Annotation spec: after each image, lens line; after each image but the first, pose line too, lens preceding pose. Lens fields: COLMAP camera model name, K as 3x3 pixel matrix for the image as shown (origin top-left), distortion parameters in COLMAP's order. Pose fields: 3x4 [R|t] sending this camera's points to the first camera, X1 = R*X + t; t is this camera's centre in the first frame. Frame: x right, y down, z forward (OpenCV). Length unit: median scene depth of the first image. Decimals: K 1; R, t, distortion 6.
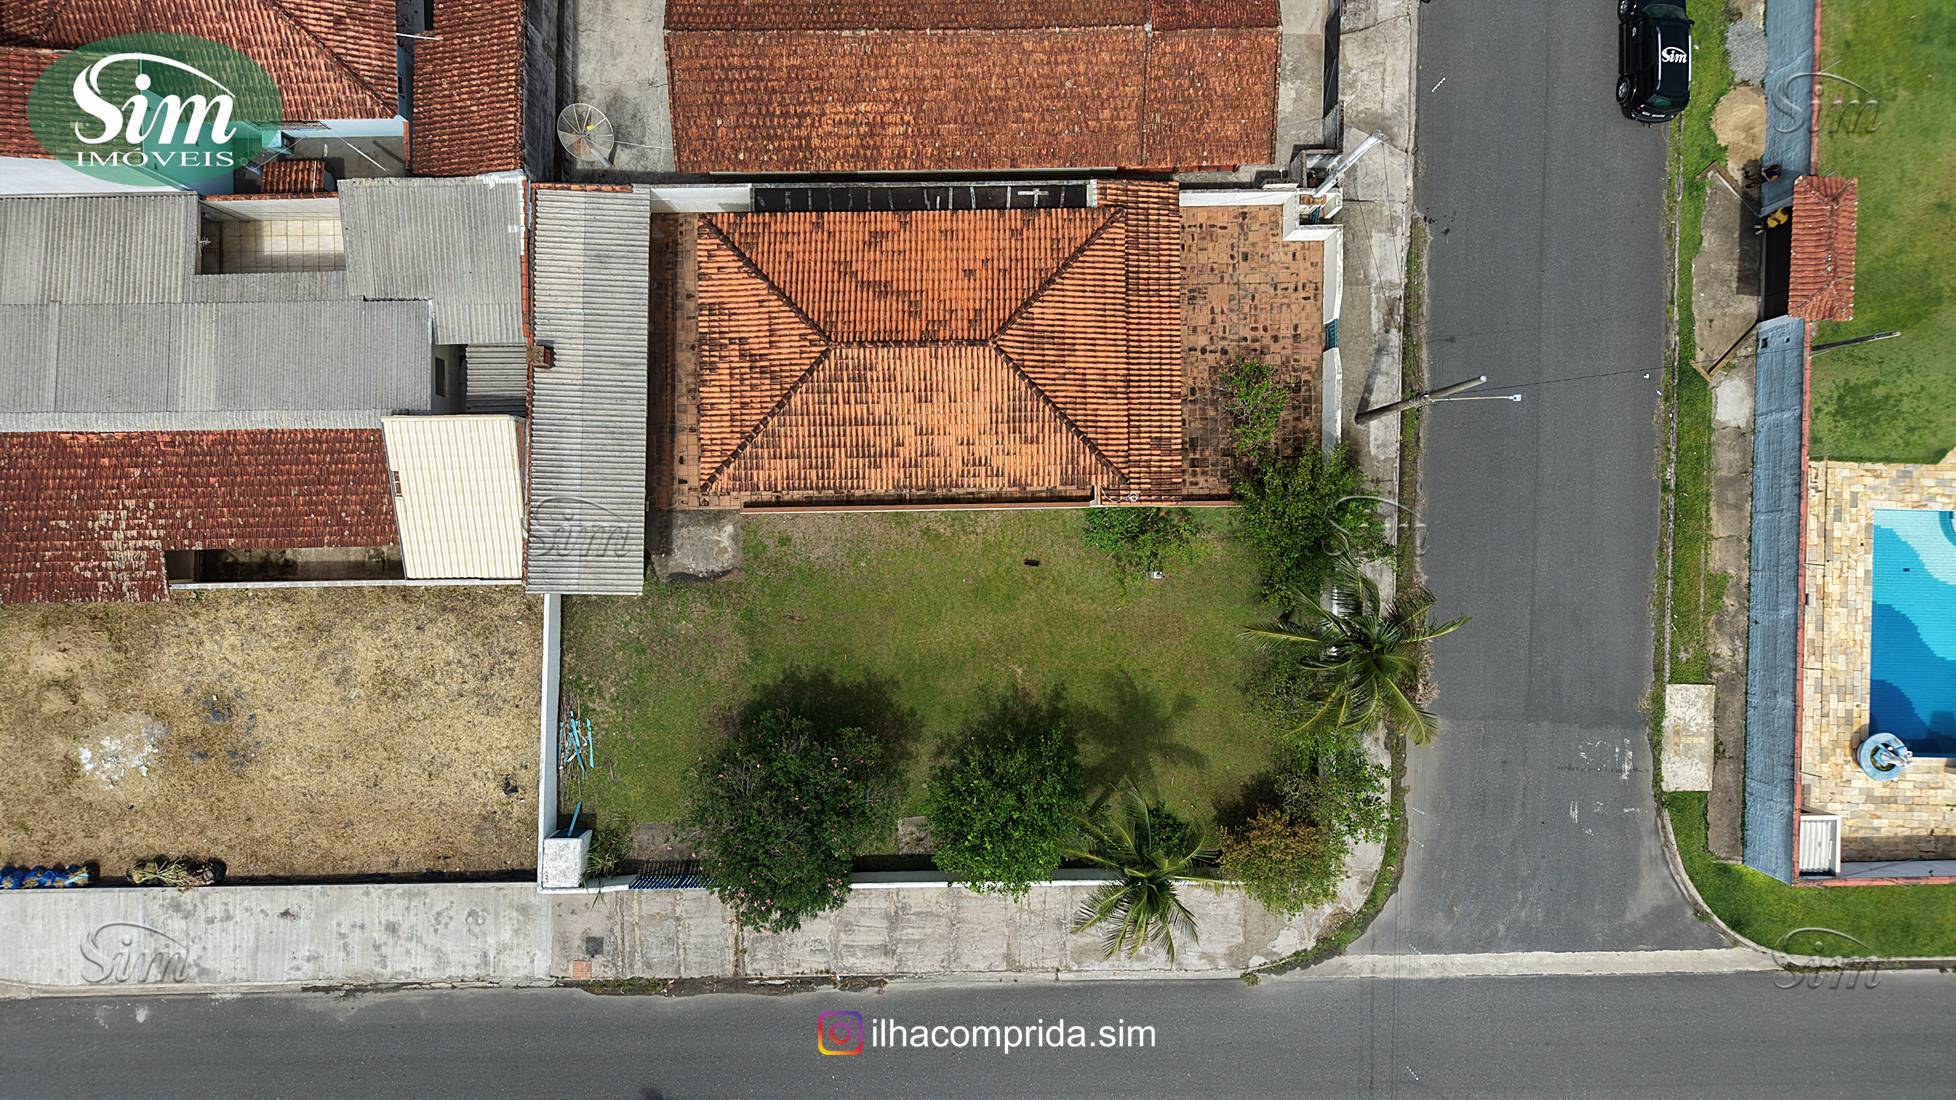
lens RADIAL K [[1306.5, 0, 978.0], [0, 1306.5, 550.0], [0, 0, 1]] dist [0.026894, -0.031868]
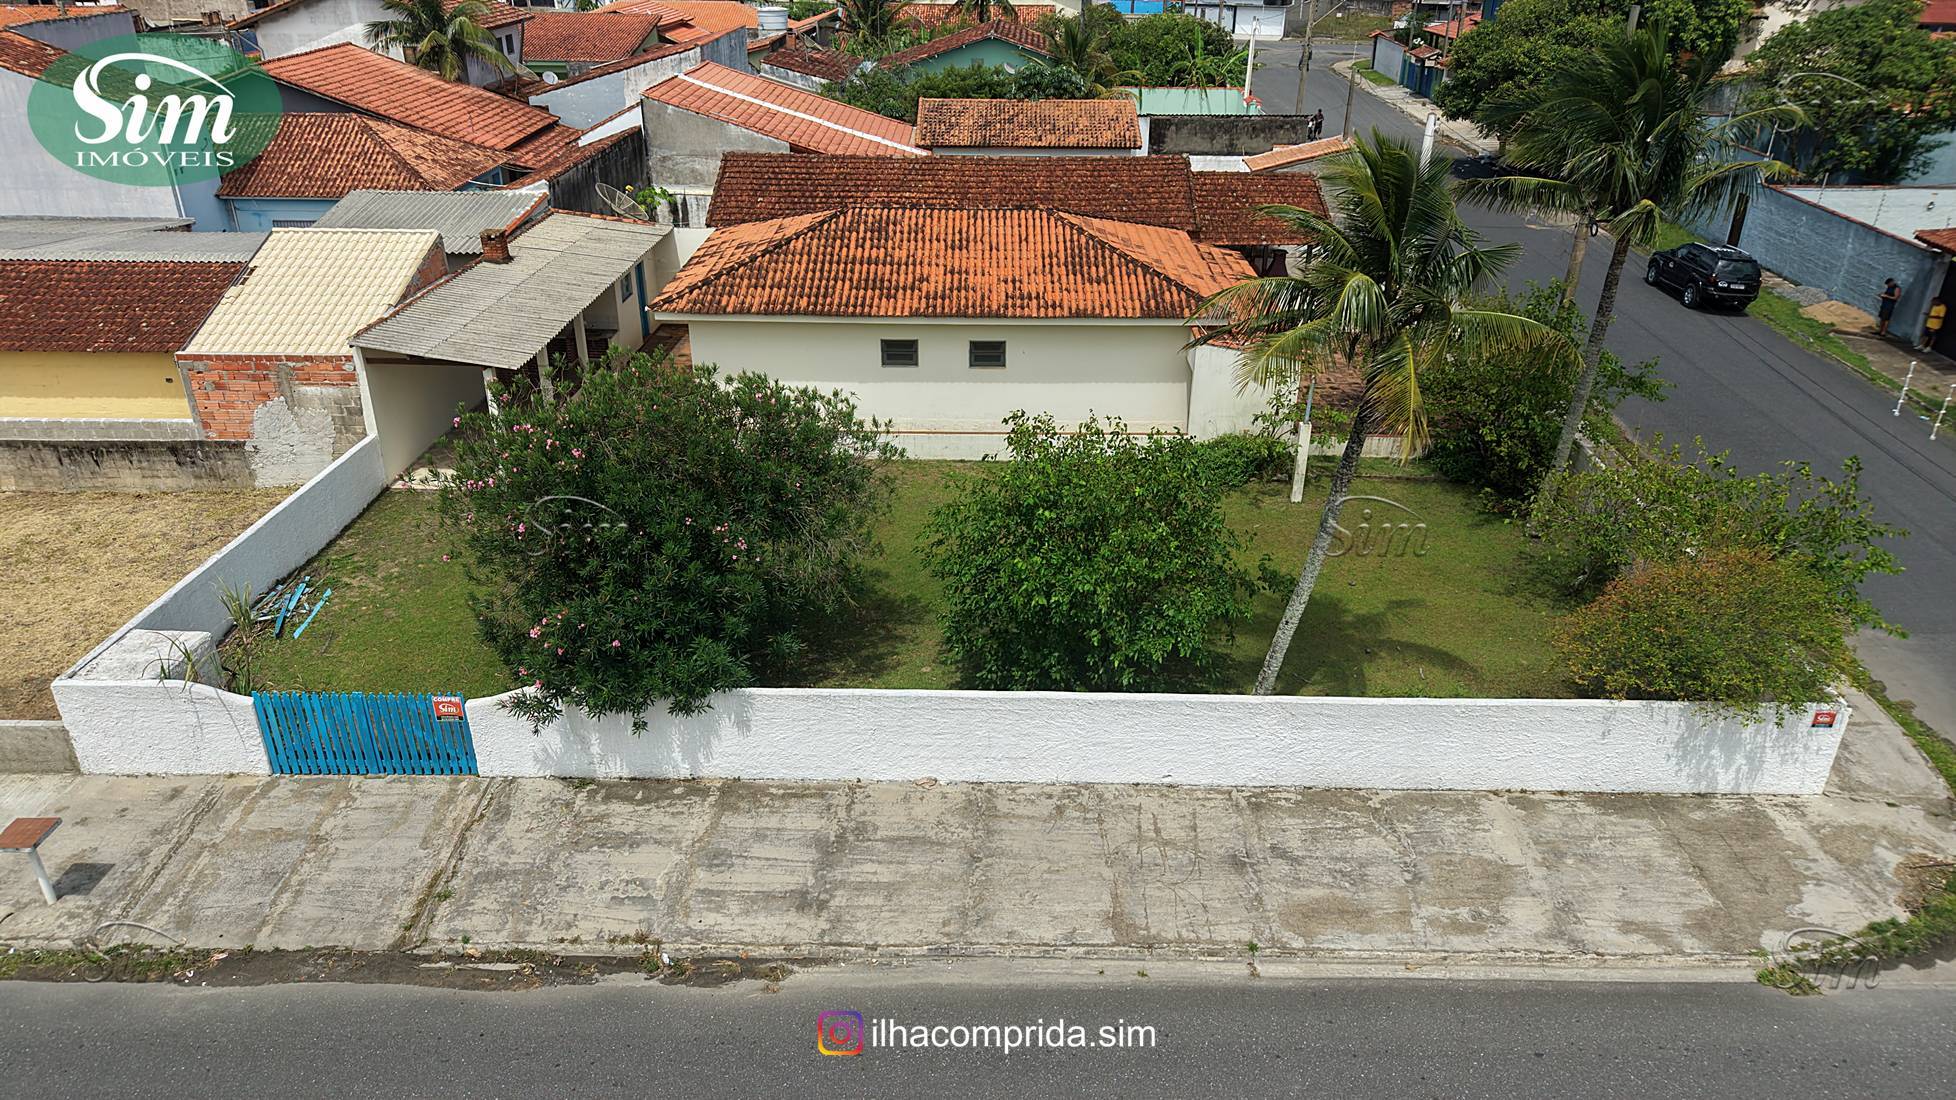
lens RADIAL K [[1306.5, 0, 978.0], [0, 1306.5, 550.0], [0, 0, 1]] dist [0.026894, -0.031868]
pose [[0.999706, 0.001493, -0.024206, -0.008663], [-0.022383, 0.441018, -0.897219, 0.609808], [0.009336, 0.897497, 0.440921, 0.733262]]
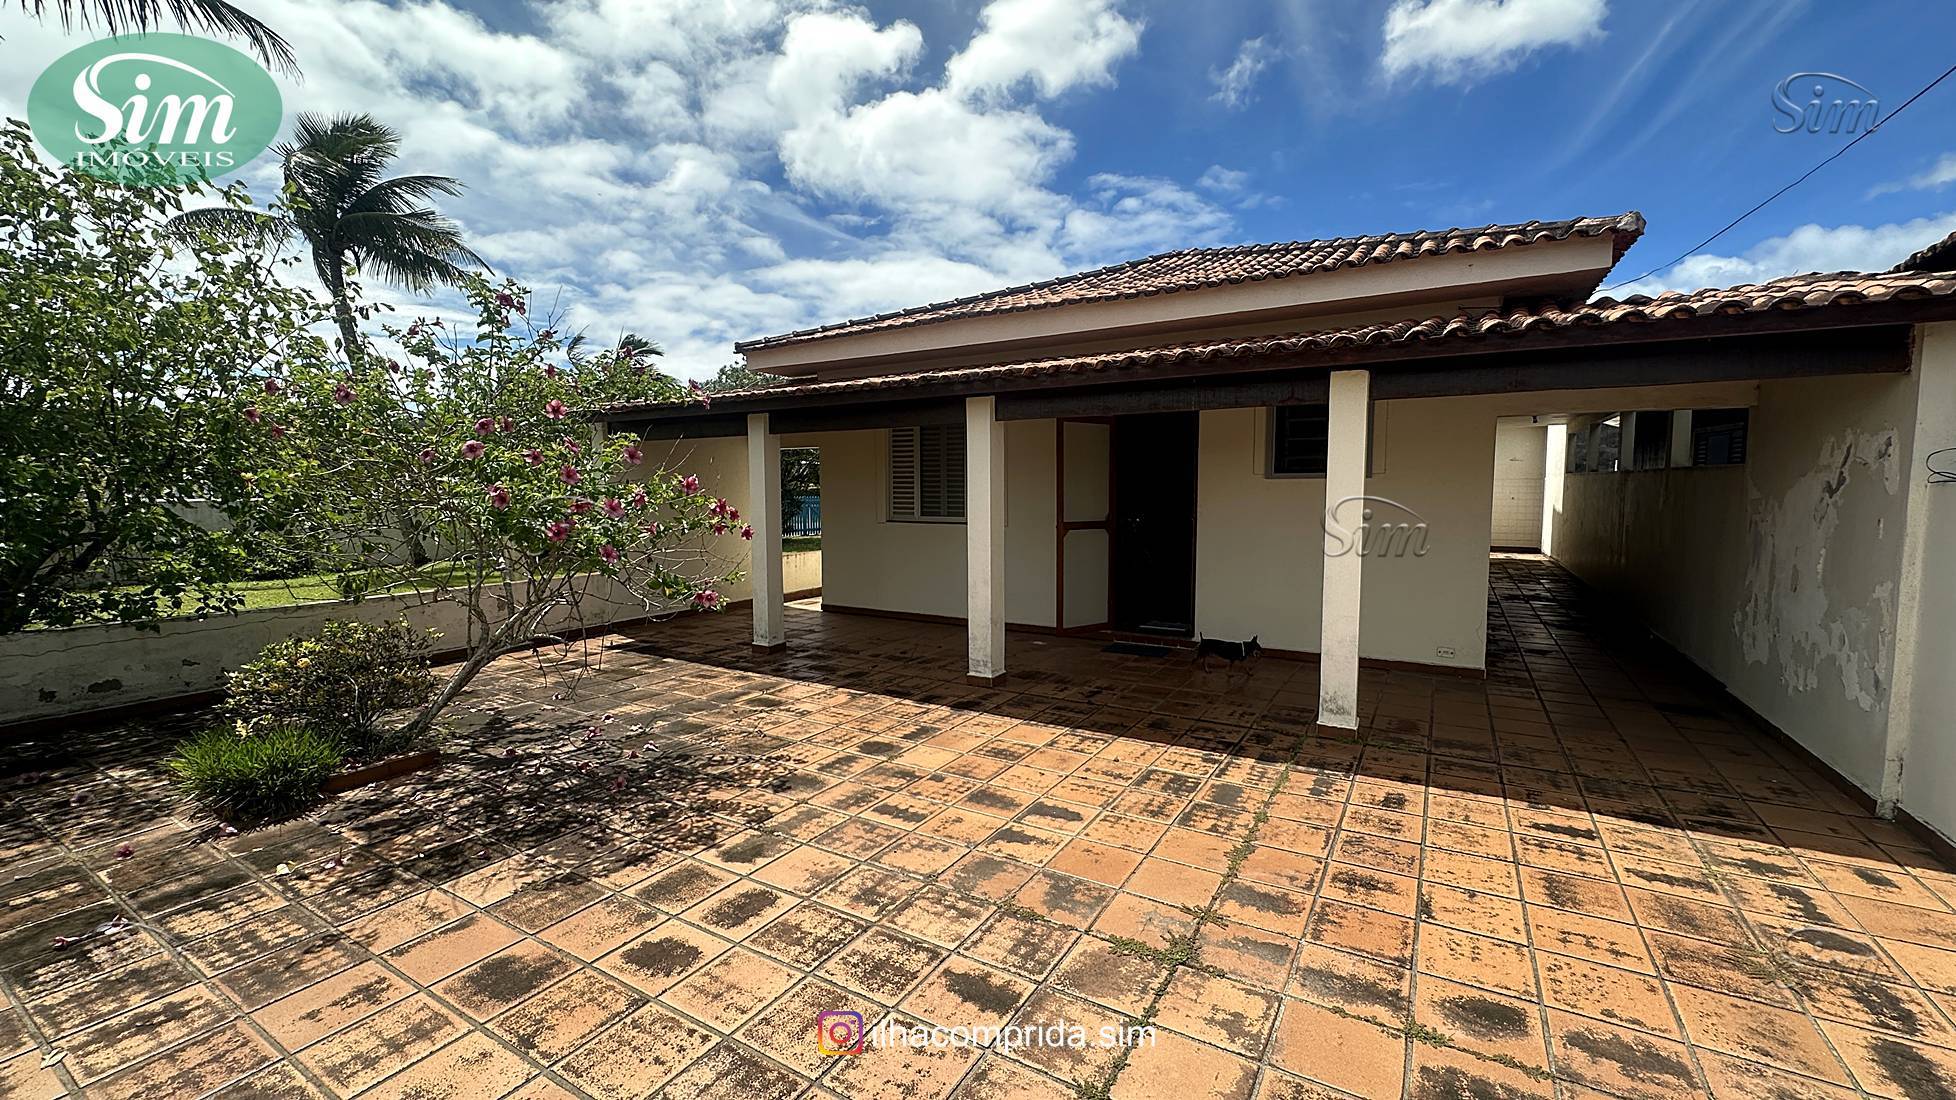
lens RADIAL K [[787.1, 0, 979.7], [0, 787.1, 552.4], [0, 0, 1]] dist [-0.001400, -0.000130]
pose [[-0.524777, 0.059897, -0.849130, 0.256786], [-0.851239, -0.036042, 0.523539, -0.220976], [0.000754, 0.997554, 0.069901, 0.964189]]
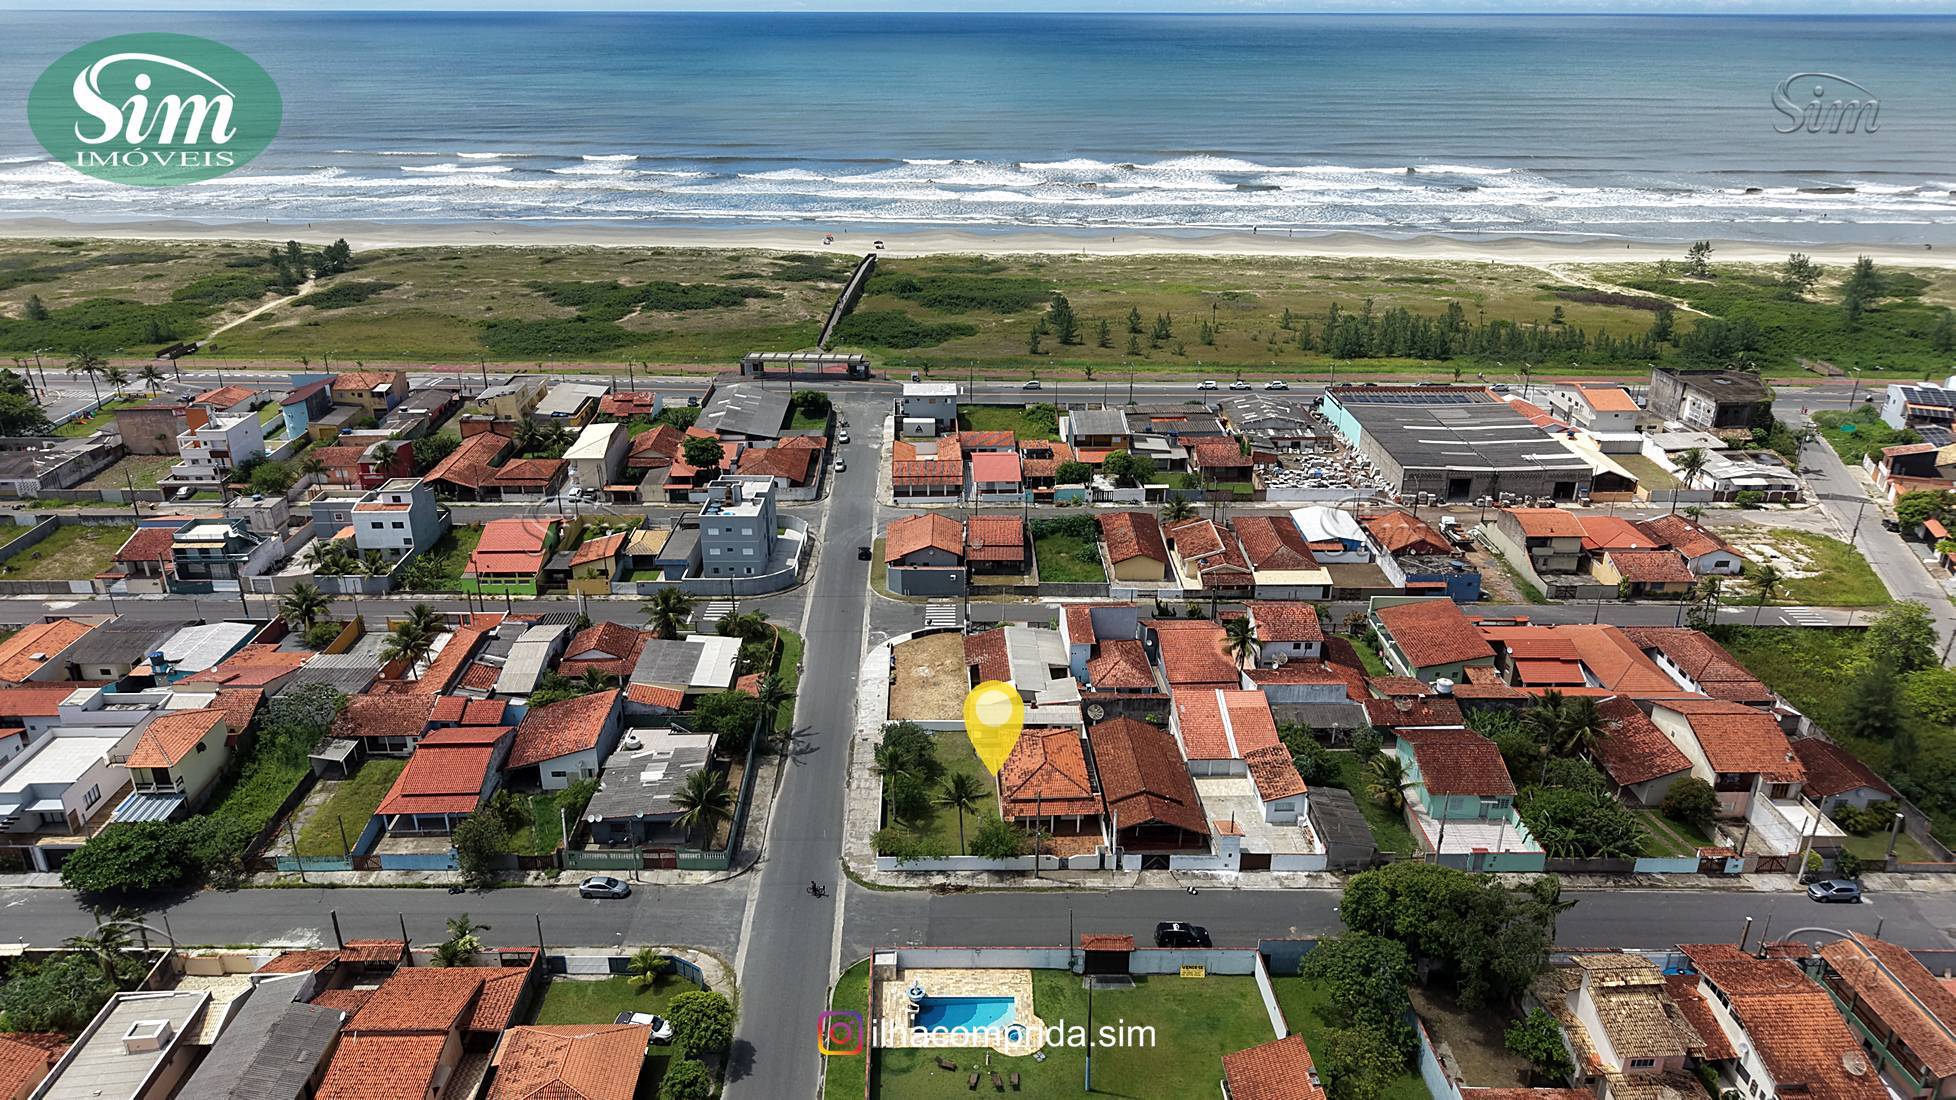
lens RADIAL K [[1306.5, 0, 978.0], [0, 1306.5, 550.0], [0, 0, 1]] dist [0.026894, -0.031868]
pose [[0.028248, 0.373087, -0.927366, 2.655994], [-0.999600, 0.009080, -0.026795, 0.095767], [-0.001576, 0.927752, 0.373194, -0.713205]]
